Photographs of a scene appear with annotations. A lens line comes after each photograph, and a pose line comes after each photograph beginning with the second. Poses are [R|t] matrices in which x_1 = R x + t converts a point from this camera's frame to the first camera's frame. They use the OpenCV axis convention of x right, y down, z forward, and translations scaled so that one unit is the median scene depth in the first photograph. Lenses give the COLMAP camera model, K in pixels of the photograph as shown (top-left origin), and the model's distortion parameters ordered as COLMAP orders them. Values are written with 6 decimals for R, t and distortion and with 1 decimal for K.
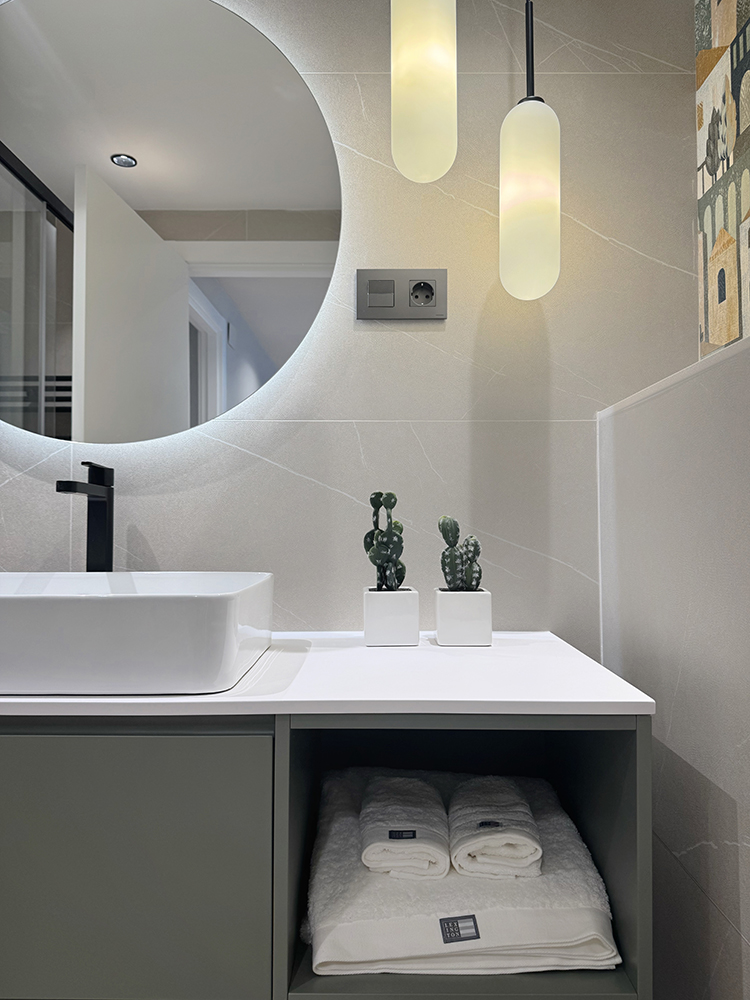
lens RADIAL K [[708.3, 0, 372.8], [0, 708.3, 503.3], [0, 0, 1]] dist [0.050113, -0.049885]
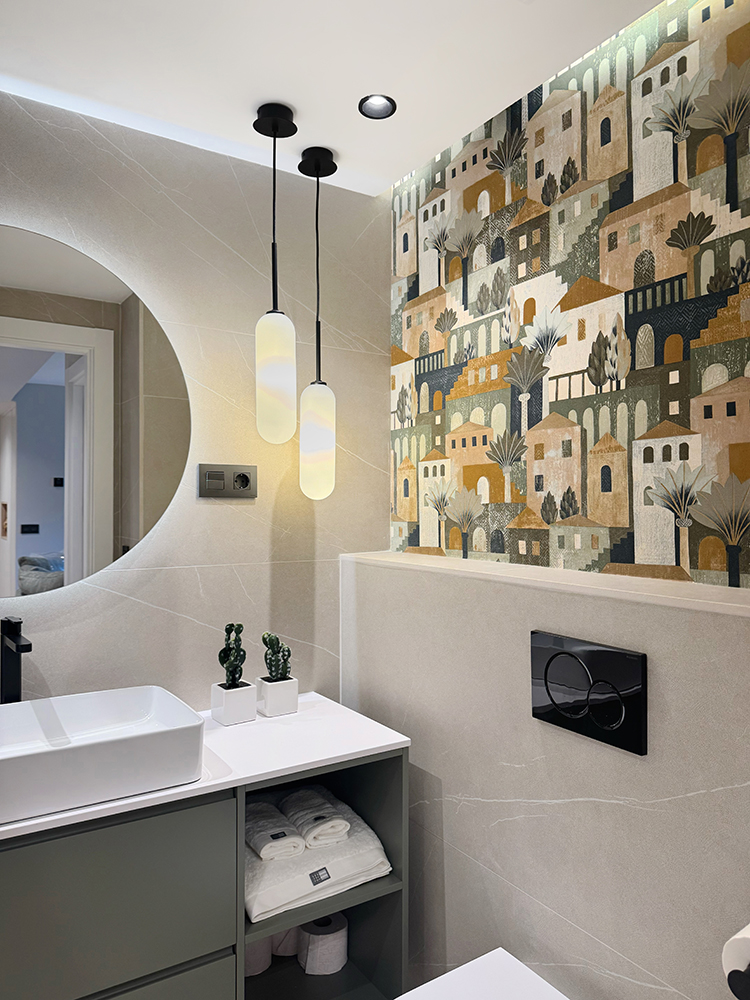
lens RADIAL K [[708.3, 0, 373.1], [0, 708.3, 497.3], [0, 0, 1]] dist [0.050113, -0.049885]
pose [[0.839893, 0.003263, 0.542742, -0.580542], [-0.013142, 0.999811, 0.014325, -0.321591], [-0.542593, -0.019164, 0.839777, -0.476010]]
